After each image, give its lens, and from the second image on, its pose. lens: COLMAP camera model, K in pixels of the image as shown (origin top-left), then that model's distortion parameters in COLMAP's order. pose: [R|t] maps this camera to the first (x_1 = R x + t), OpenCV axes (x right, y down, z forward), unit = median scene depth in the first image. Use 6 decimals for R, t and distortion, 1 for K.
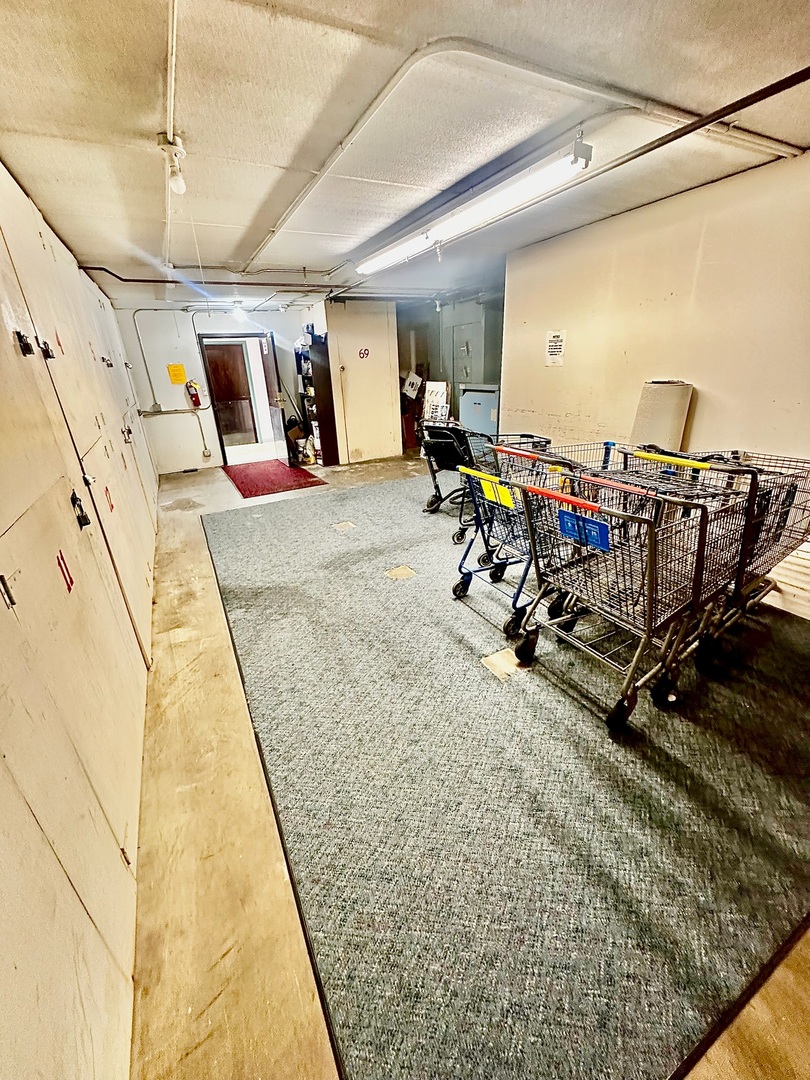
lens RADIAL K [[431.2, 0, 405.0], [0, 431.2, 538.5], [0, 0, 1]] dist [-0.000742, -0.000316]
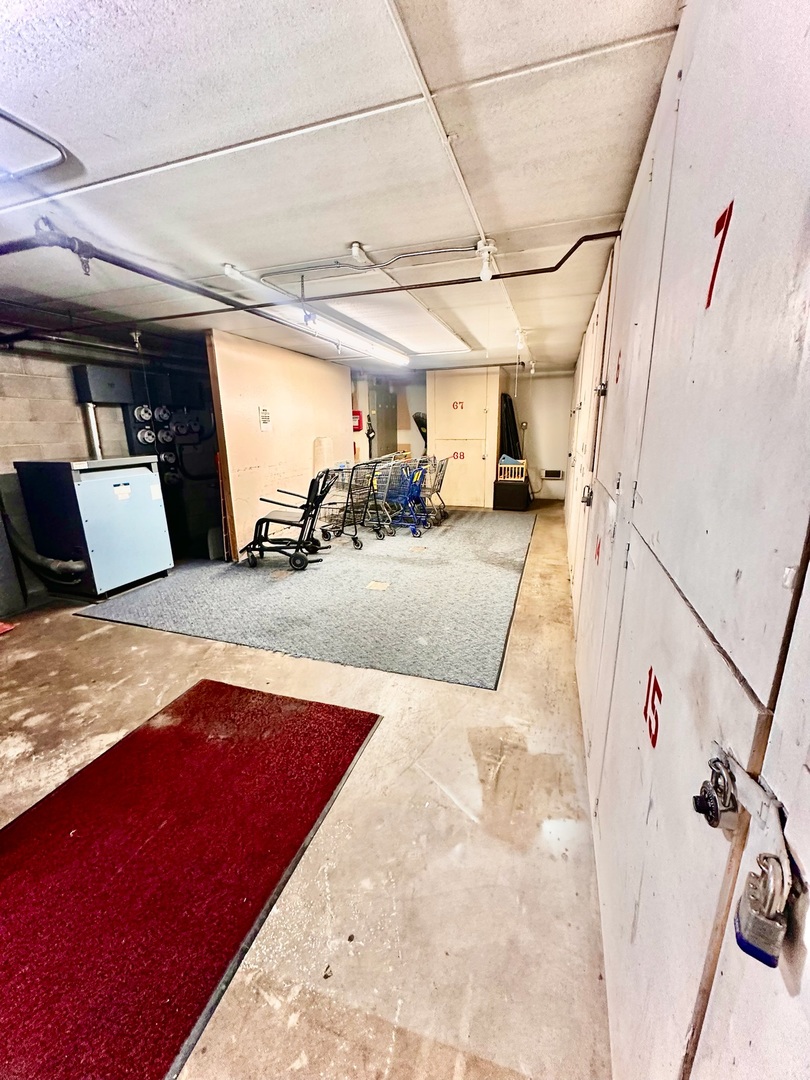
lens RADIAL K [[431.2, 0, 405.0], [0, 431.2, 538.5], [0, 0, 1]] dist [-0.000742, -0.000316]
pose [[-0.686776, -0.130723, 0.715018, -0.970688], [0.316207, 0.832005, 0.455829, -0.604659], [-0.654486, 0.539146, -0.530066, 1.632663]]
